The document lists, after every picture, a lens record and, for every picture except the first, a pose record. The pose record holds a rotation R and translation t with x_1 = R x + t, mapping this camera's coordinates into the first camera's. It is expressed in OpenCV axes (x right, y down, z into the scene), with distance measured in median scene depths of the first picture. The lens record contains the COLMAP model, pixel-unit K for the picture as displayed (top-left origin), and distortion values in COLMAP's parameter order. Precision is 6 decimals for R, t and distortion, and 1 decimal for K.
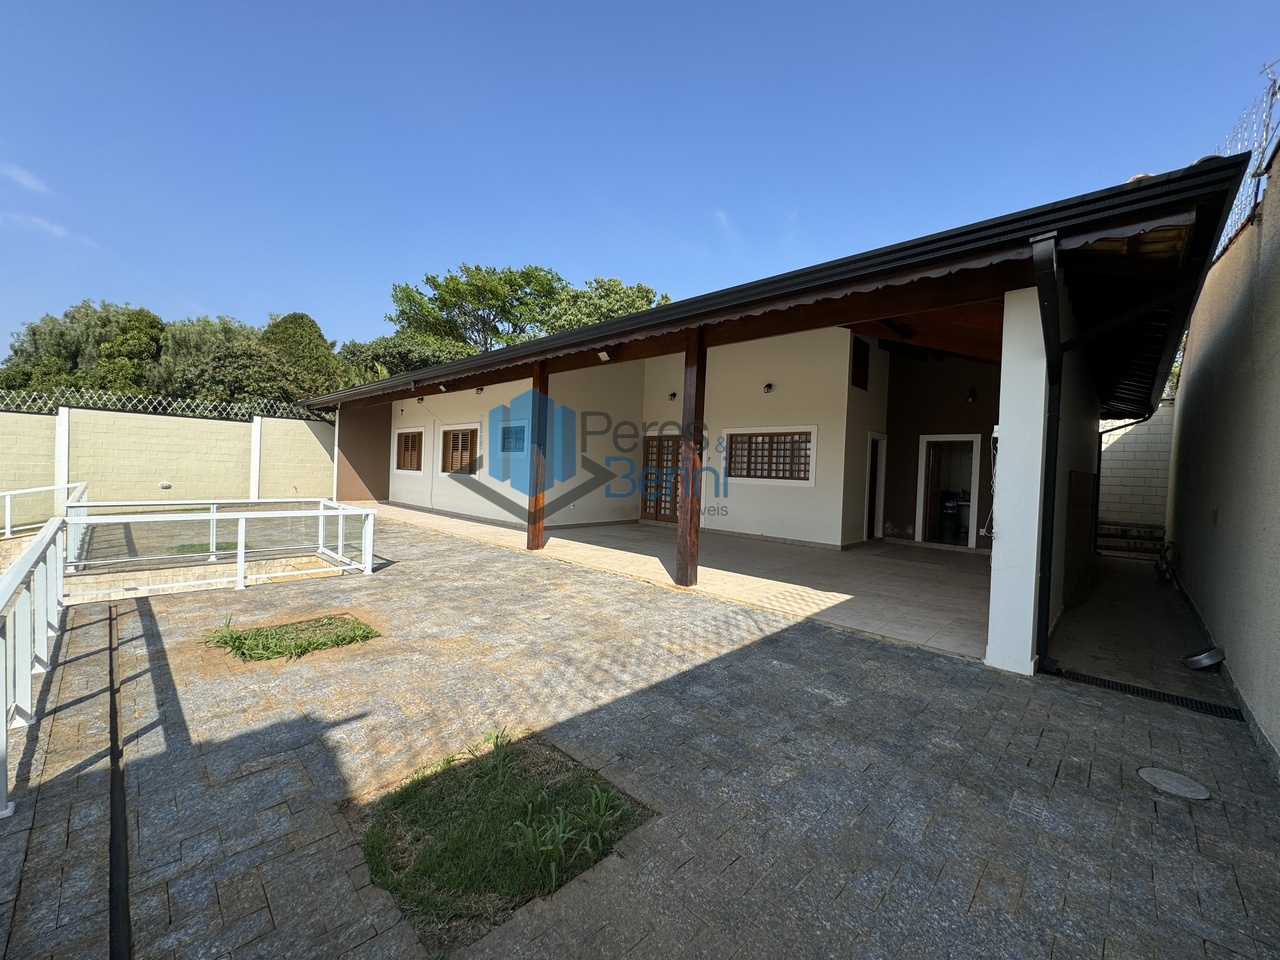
lens RADIAL K [[513.2, 0, 639.9], [0, 513.2, 477.4], [0, 0, 1]] dist [-0.001545, 0.000348]
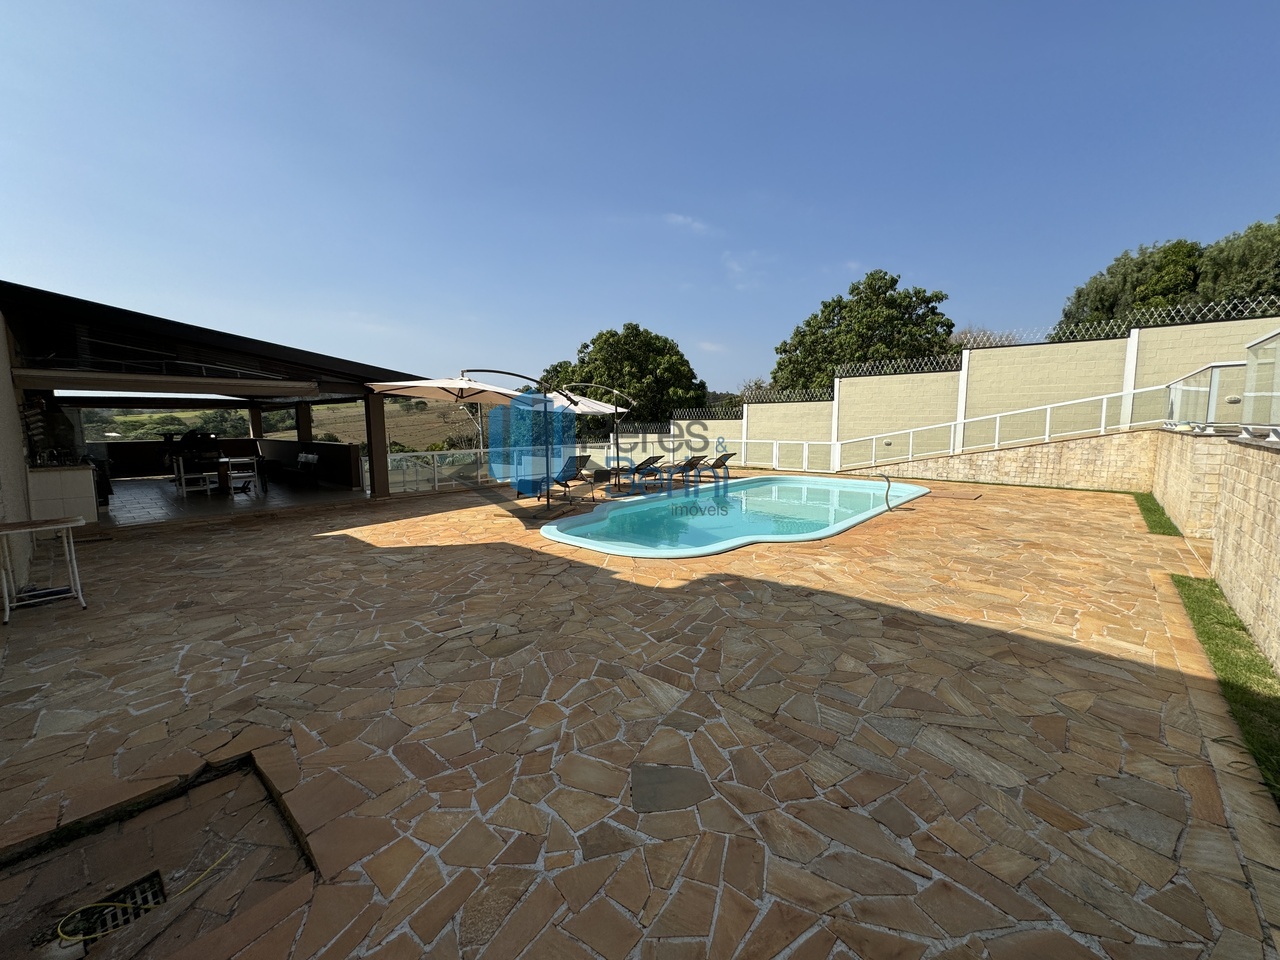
lens RADIAL K [[512.4, 0, 640.6], [0, 512.4, 477.3], [0, 0, 1]] dist [-0.003017, 0.000410]
pose [[0.037672, 0.069444, -0.996874, -0.071967], [-0.002238, 0.997586, 0.069409, 0.101665], [0.999288, -0.000383, 0.037736, -0.077563]]
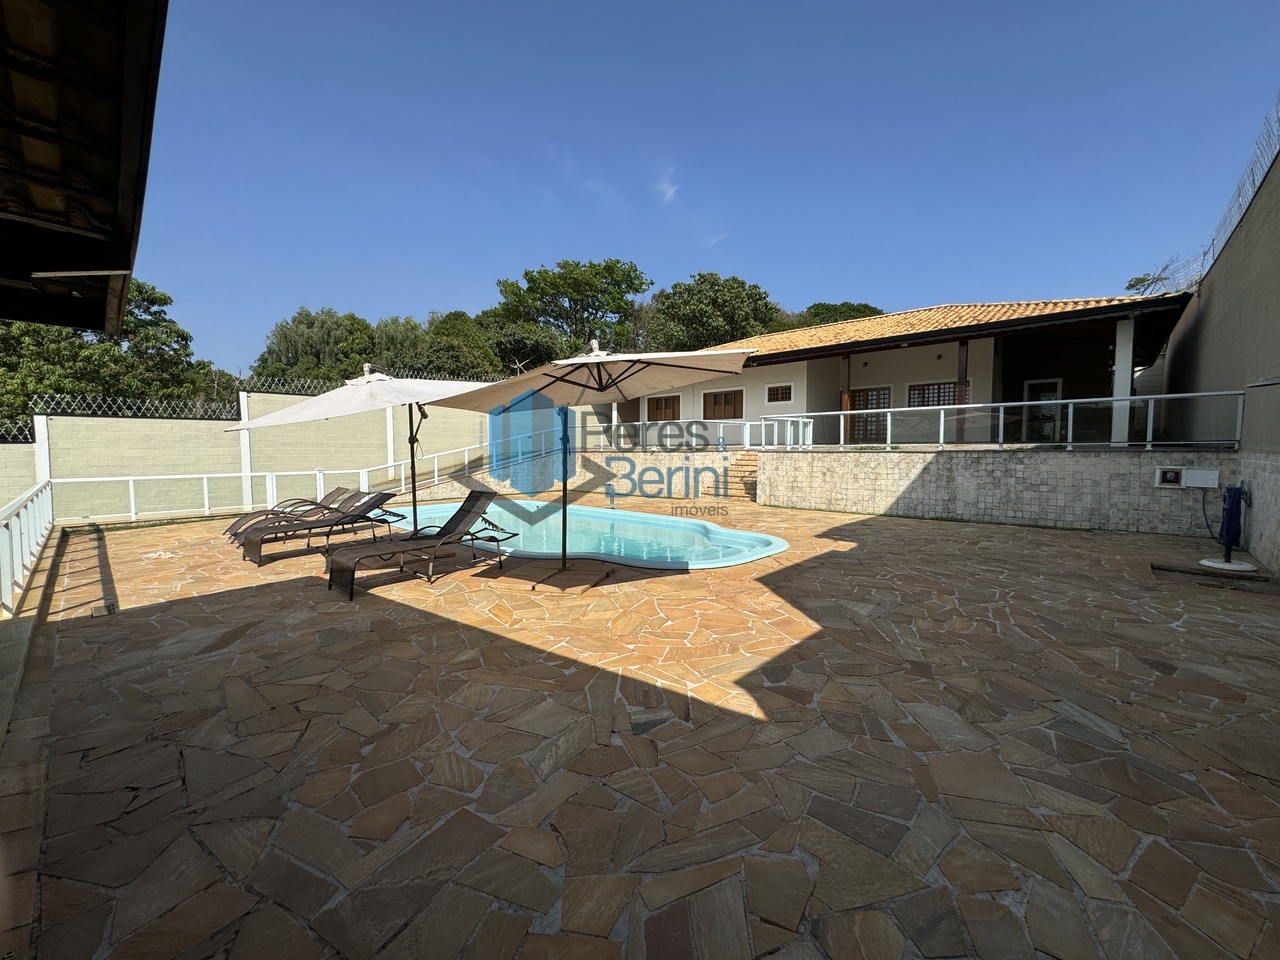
lens RADIAL K [[512.4, 0, 640.6], [0, 512.4, 477.3], [0, 0, 1]] dist [-0.003017, 0.000410]
pose [[0.998800, -0.044244, 0.021001, -0.697226], [0.043218, 0.997958, 0.047030, 0.092764], [-0.023039, -0.046066, 0.998673, -0.629557]]
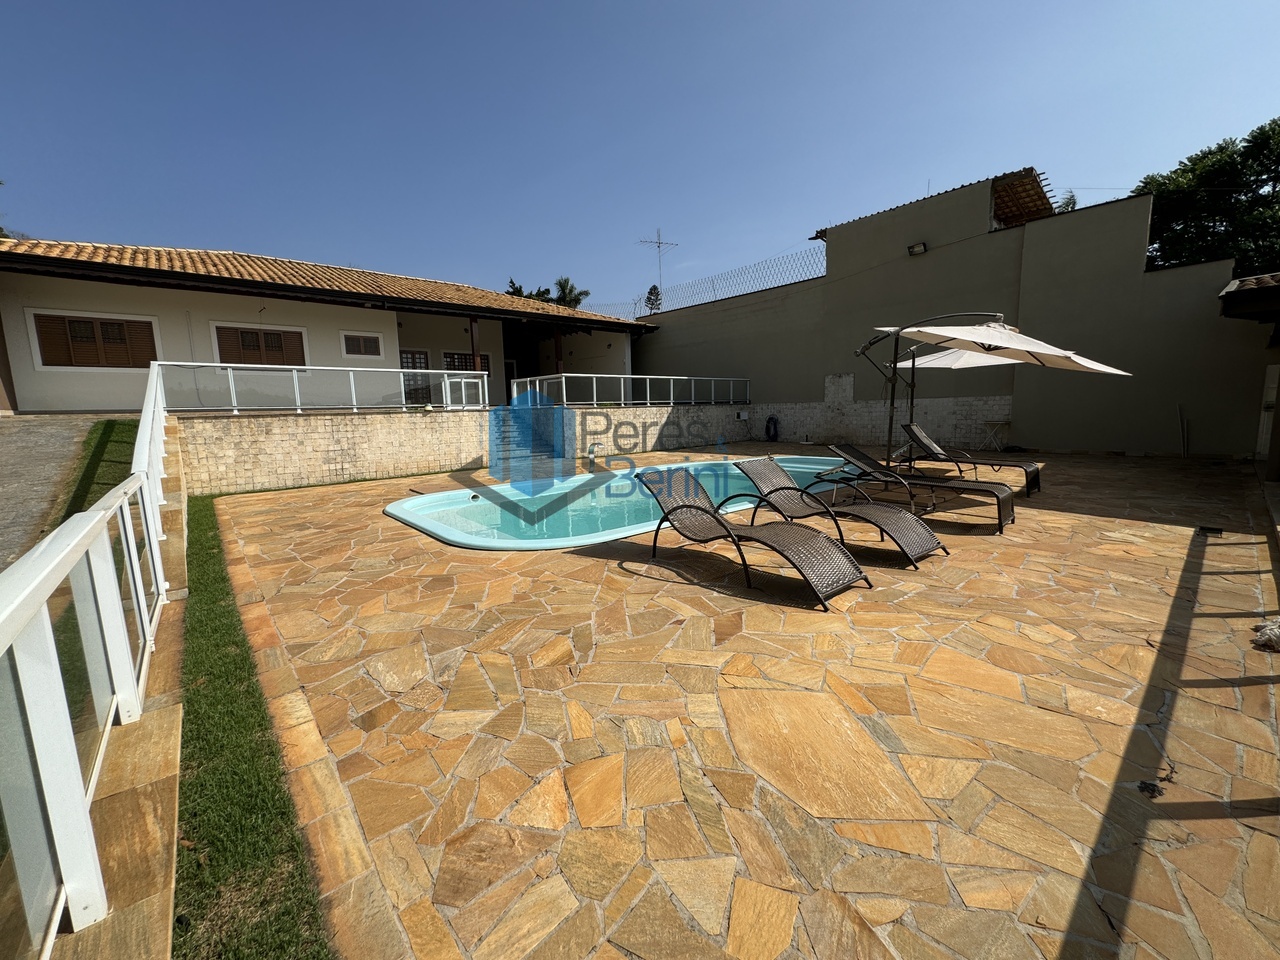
lens RADIAL K [[513.2, 0, 639.9], [0, 513.2, 477.4], [0, 0, 1]] dist [-0.001545, 0.000348]
pose [[0.088202, -0.173484, 0.980879, -1.500355], [0.040335, 0.984531, 0.170503, 0.065343], [-0.995286, 0.024525, 0.093836, 0.144044]]
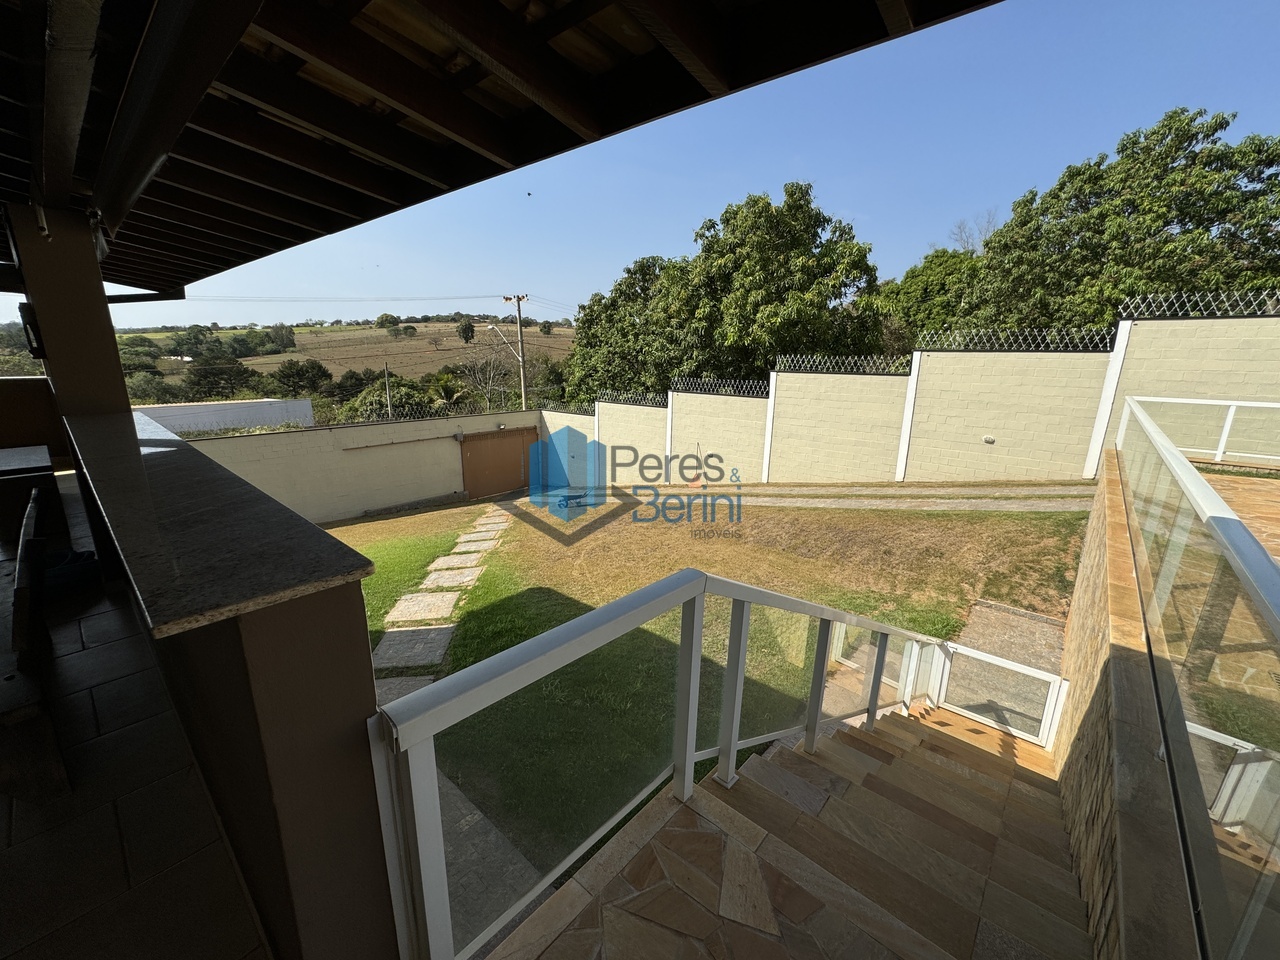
lens RADIAL K [[513.2, 0, 639.9], [0, 513.2, 477.4], [0, 0, 1]] dist [-0.001545, 0.000348]
pose [[0.047080, 0.198788, -0.978911, -0.925983], [-0.021295, 0.979975, 0.197980, 0.079584], [0.998664, 0.011526, 0.050370, -0.508108]]
